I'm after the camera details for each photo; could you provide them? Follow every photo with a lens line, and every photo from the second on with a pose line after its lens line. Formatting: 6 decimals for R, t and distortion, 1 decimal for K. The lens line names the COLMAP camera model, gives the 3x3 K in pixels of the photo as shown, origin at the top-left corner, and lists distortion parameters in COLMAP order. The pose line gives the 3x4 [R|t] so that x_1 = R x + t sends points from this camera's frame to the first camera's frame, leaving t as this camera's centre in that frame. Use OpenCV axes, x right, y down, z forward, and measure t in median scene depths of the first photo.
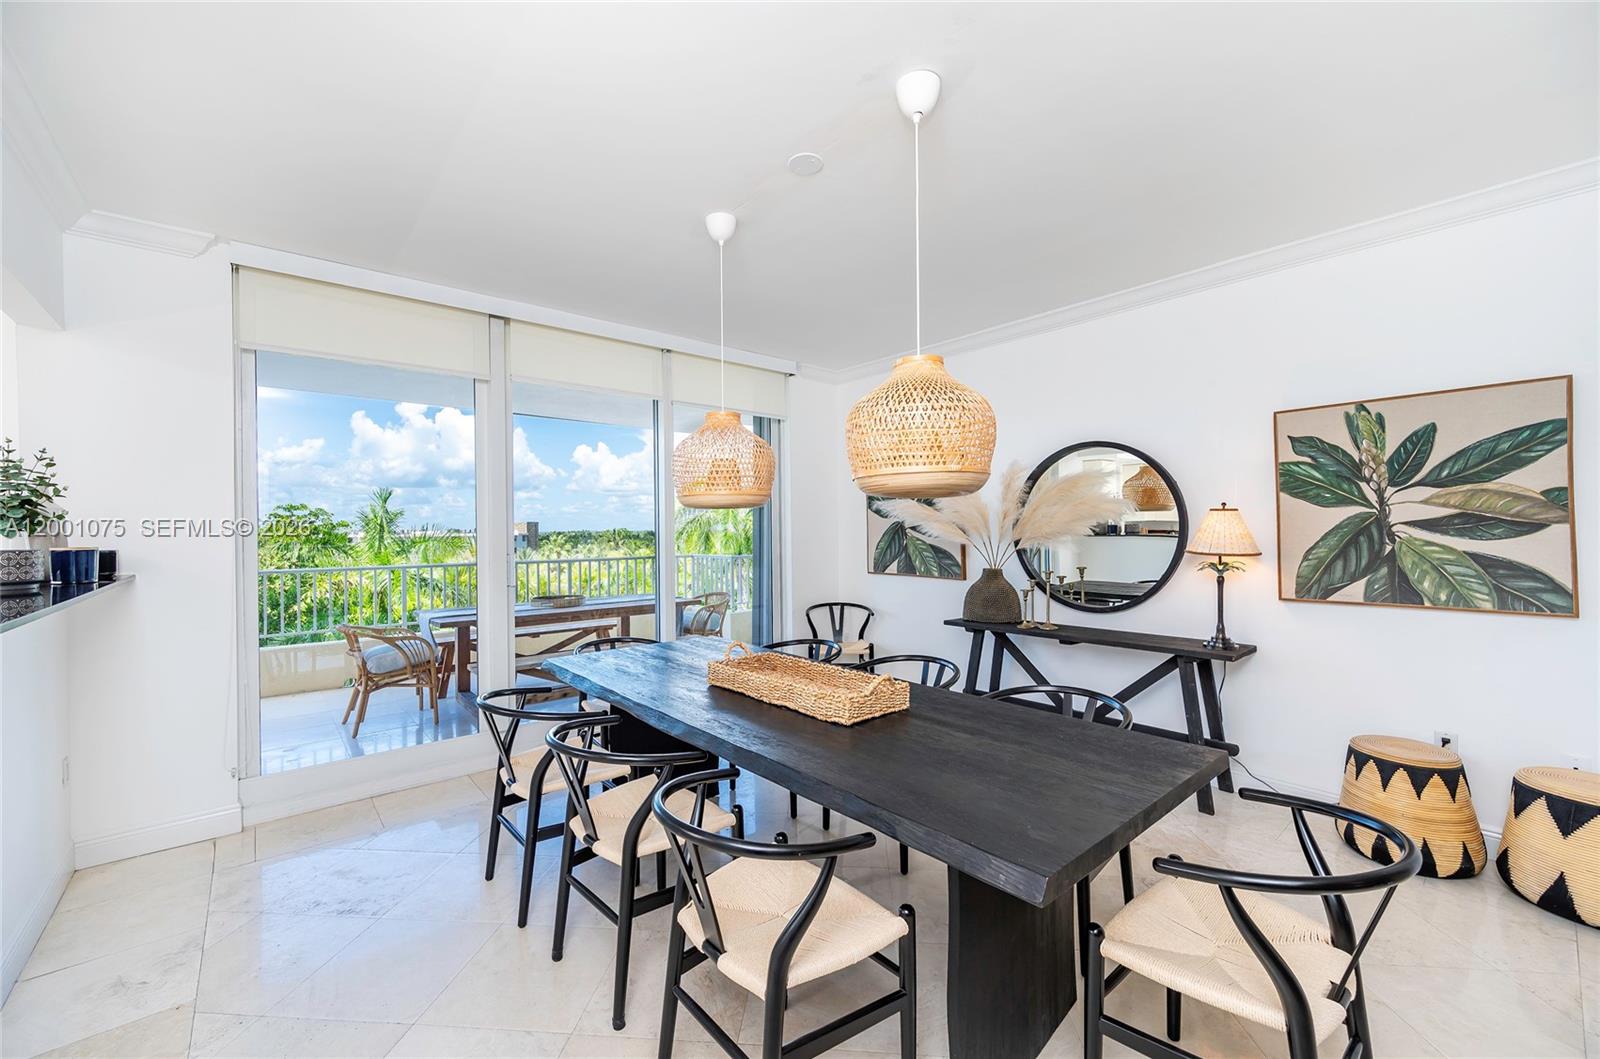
lens RADIAL K [[640.3, 0, 787.7], [0, 640.3, 543.0], [0, 0, 1]] dist [0.031098, -0.000031]
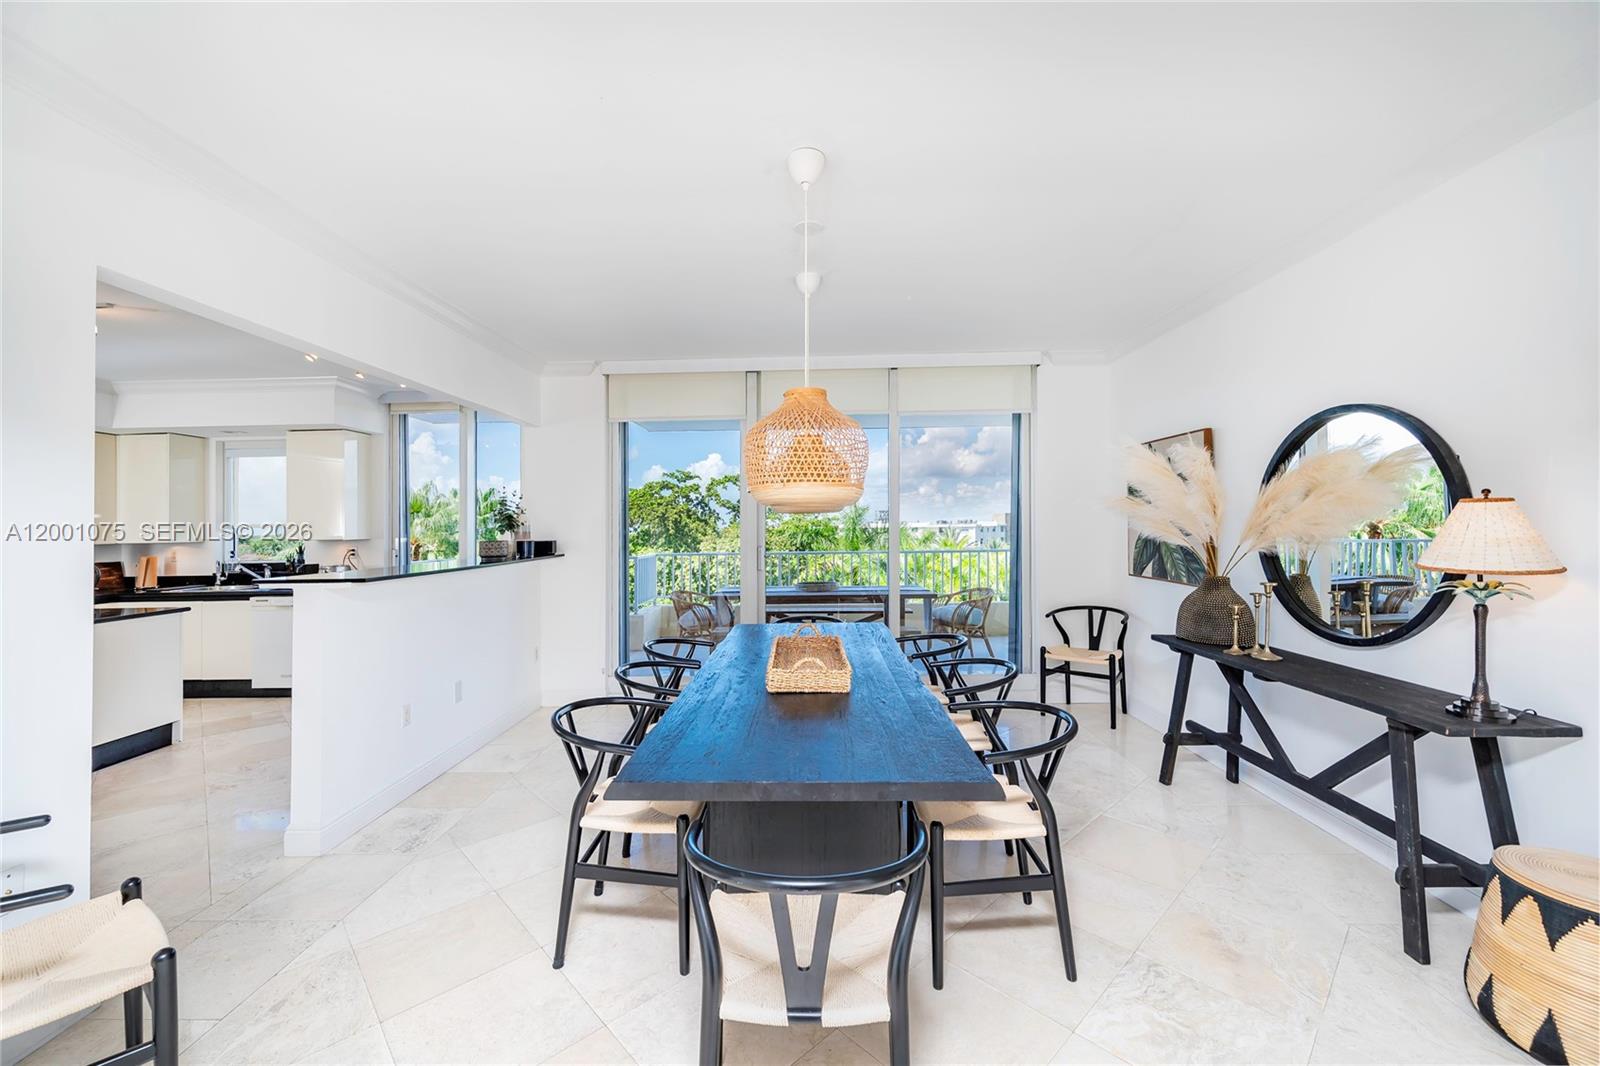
lens RADIAL K [[619.0, 0, 794.2], [0, 619.0, 529.0], [0, 0, 1]] dist [0.000107, -0.000136]
pose [[0.753858, 0.001852, -0.657035, 0.424244], [-0.006166, 0.999972, -0.004256, -0.012214], [0.657009, 0.007260, 0.753848, 0.076162]]
